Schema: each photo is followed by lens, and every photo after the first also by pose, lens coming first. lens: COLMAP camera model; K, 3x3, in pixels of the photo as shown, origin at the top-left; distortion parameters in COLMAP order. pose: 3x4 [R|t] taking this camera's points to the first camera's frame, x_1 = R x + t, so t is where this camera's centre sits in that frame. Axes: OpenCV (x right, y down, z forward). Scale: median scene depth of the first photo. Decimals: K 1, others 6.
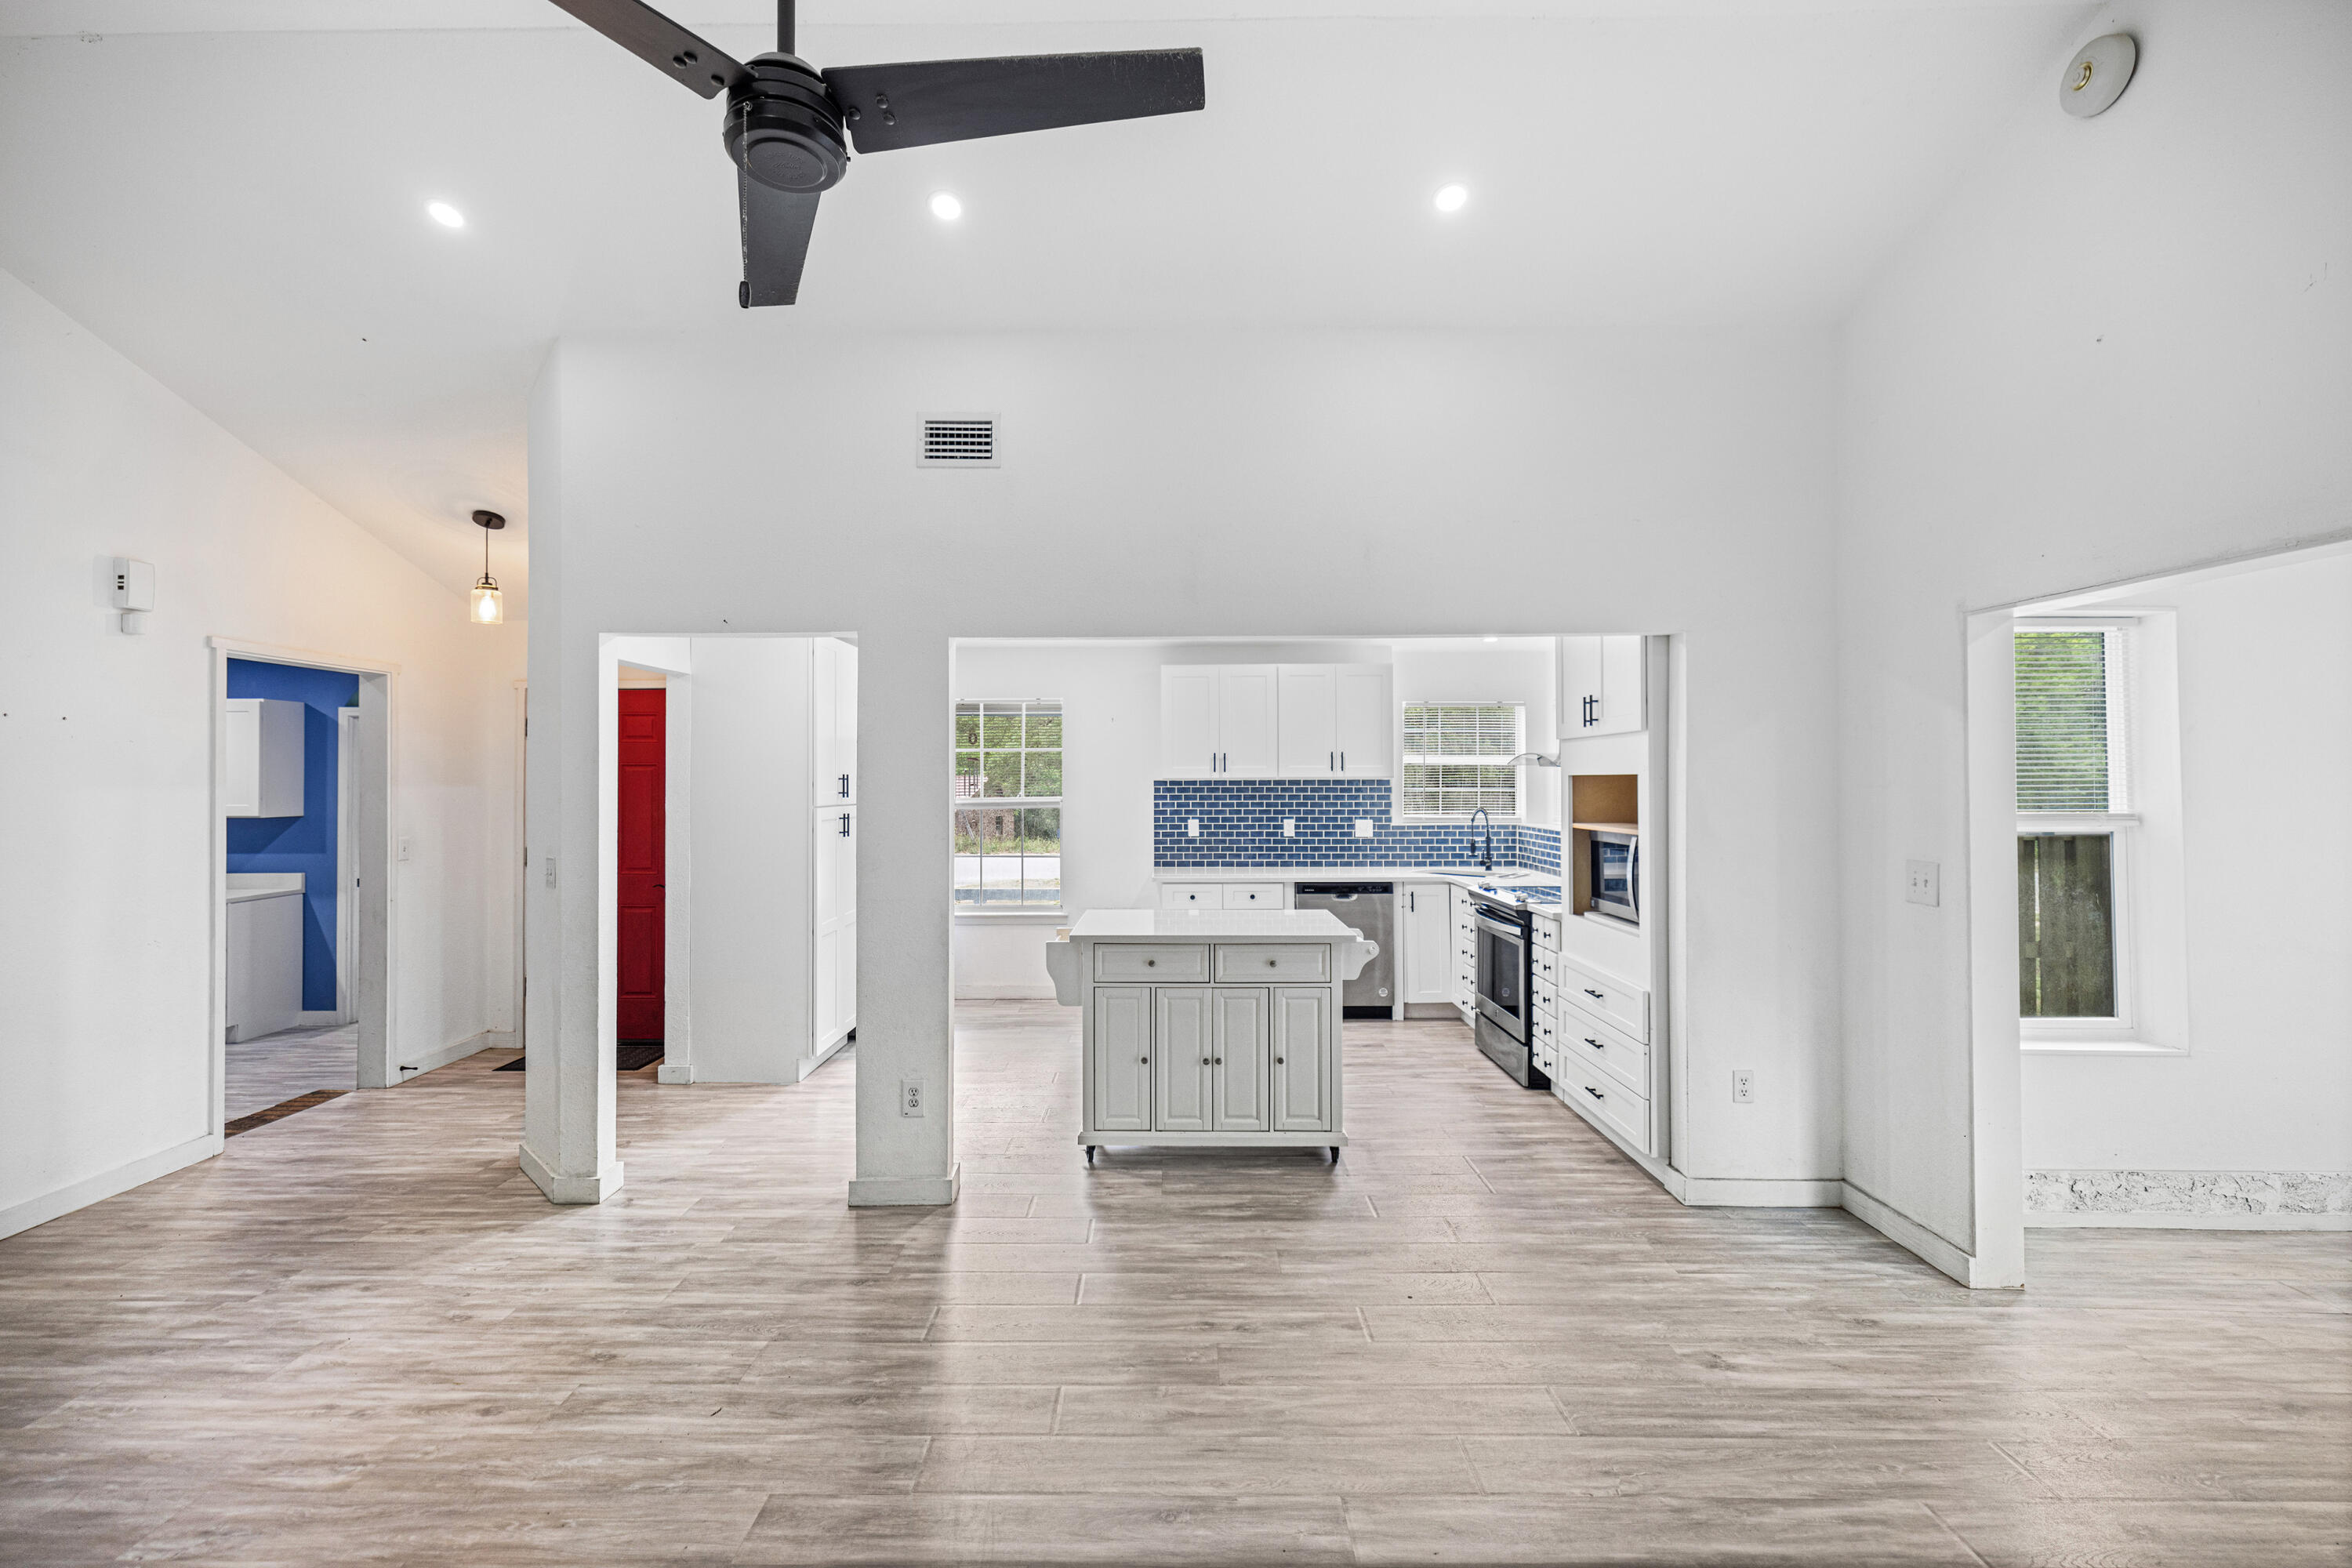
lens RADIAL K [[1016.8, 0, 1170.6], [0, 1016.8, 797.9], [0, 0, 1]] dist [0.001204, -0.000215]
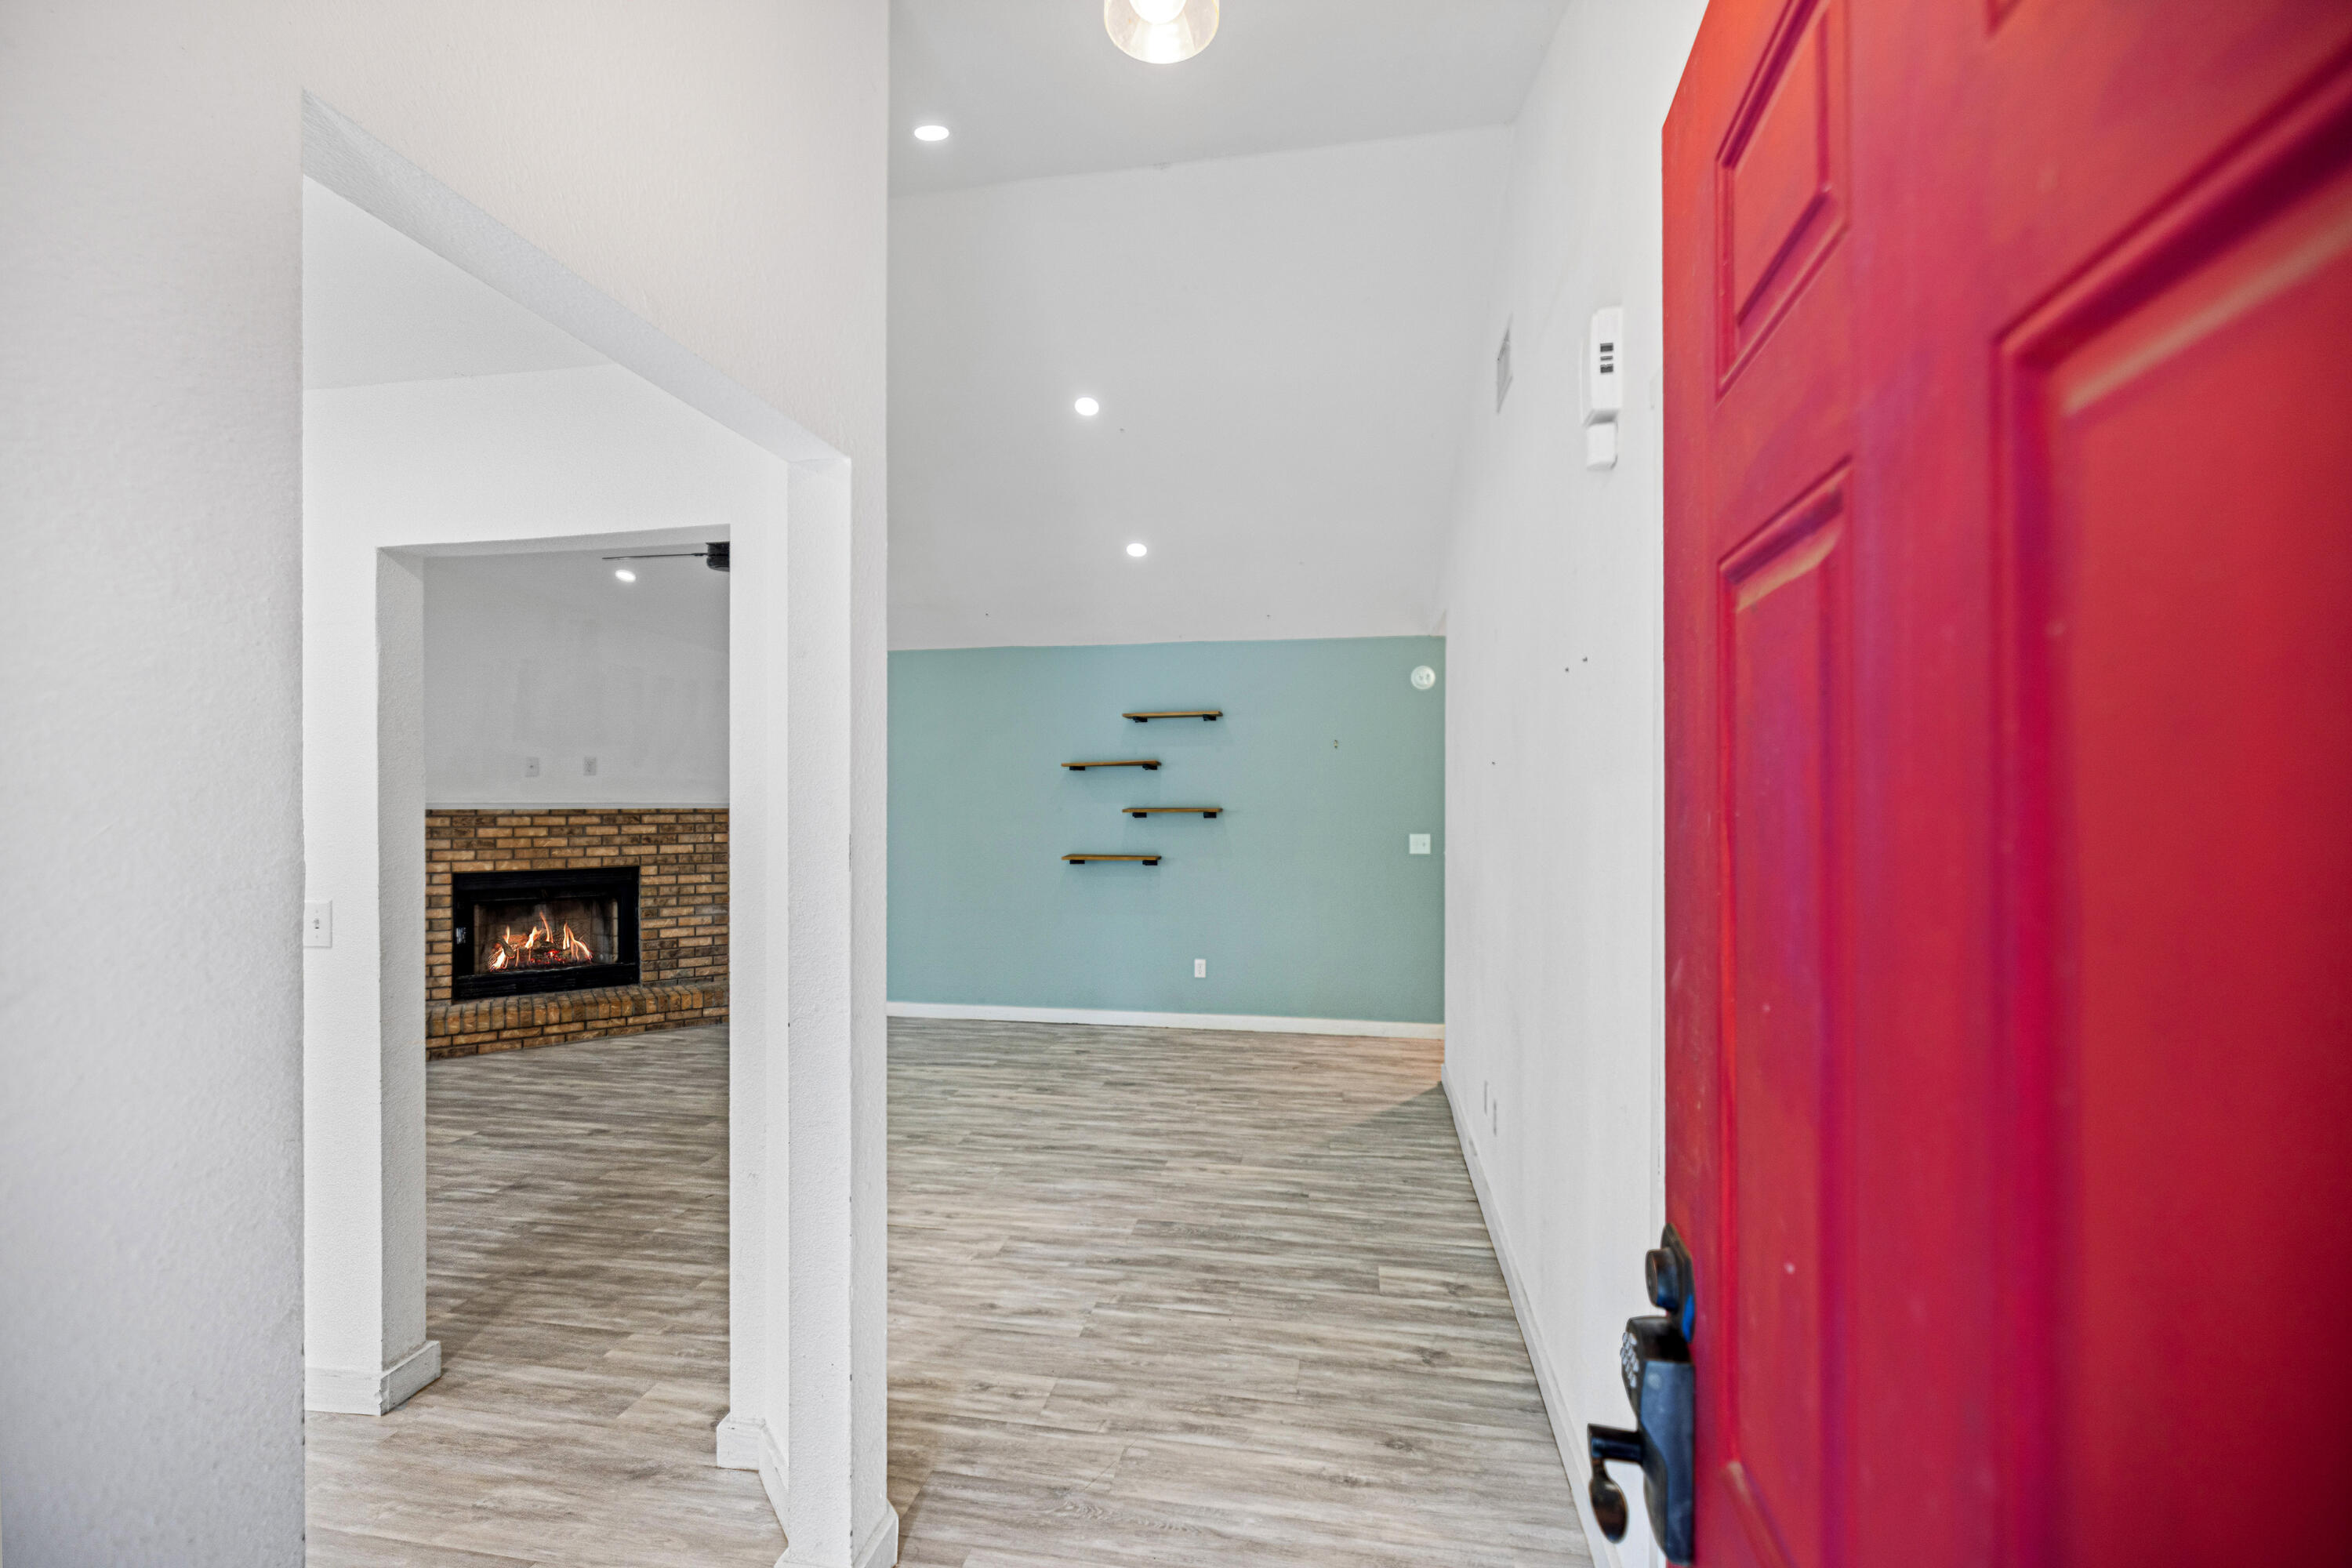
lens RADIAL K [[1016.8, 0, 1179.3], [0, 1016.8, 775.5], [0, 0, 1]] dist [0.001204, -0.000215]
pose [[-0.985573, 0.008895, 0.169016, -1.105607], [0.008343, 0.999957, -0.003975, -0.016264], [-0.169044, -0.002508, -0.985605, 1.877186]]
